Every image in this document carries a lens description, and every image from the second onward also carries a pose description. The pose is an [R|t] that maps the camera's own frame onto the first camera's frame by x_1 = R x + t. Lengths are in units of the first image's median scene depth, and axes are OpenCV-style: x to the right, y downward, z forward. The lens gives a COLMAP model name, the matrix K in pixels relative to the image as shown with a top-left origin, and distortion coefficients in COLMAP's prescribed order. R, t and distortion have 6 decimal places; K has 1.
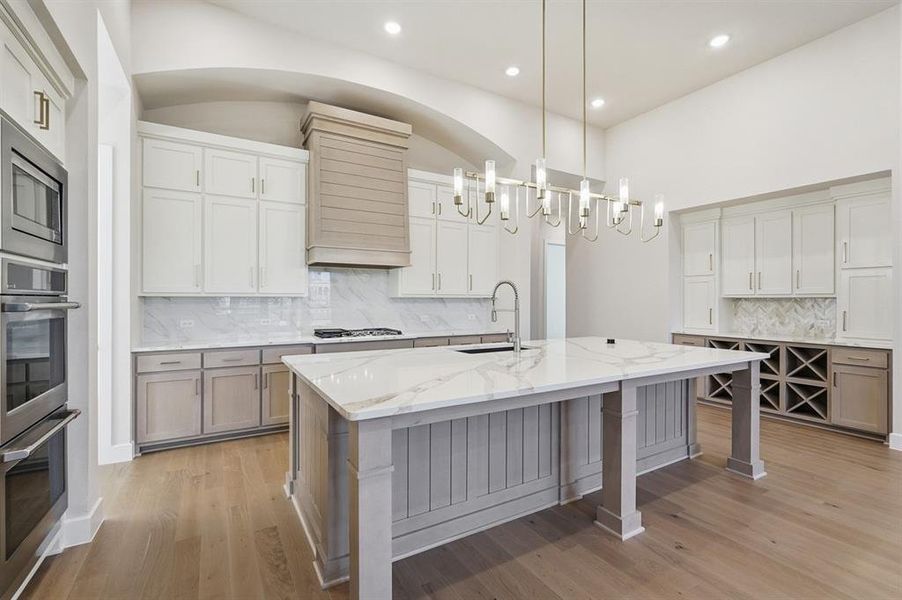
lens RADIAL K [[402.9, 0, 450.3], [0, 402.9, 302.1], [0, 0, 1]] dist [-0.003253, 0.000378]
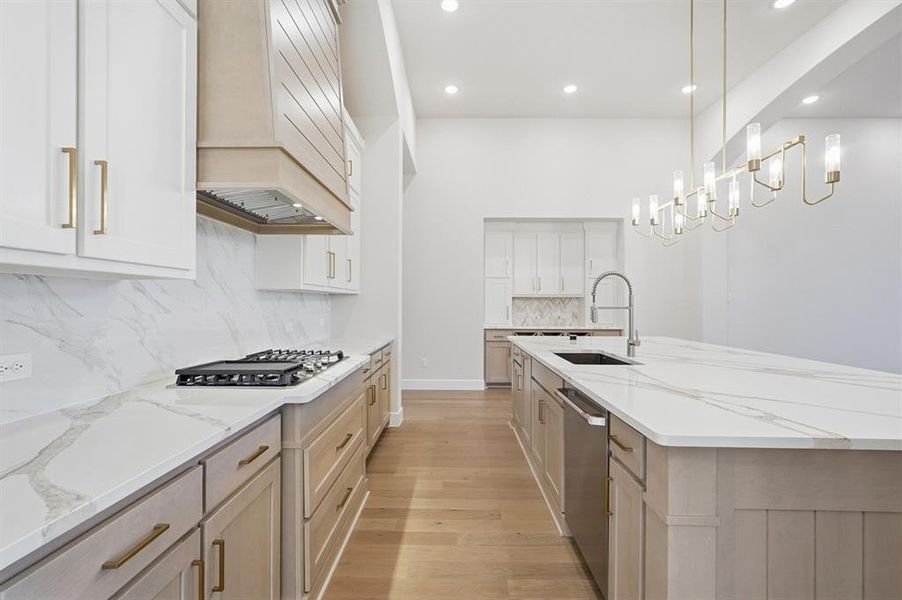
lens RADIAL K [[402.9, 0, 450.3], [0, 402.9, 302.1], [0, 0, 1]] dist [-0.003253, 0.000378]
pose [[0.527902, 0.000421, 0.849305, -0.491059], [0.000547, 1.000000, -0.000836, 0.006383], [-0.849305, 0.000907, 0.527901, 0.561949]]
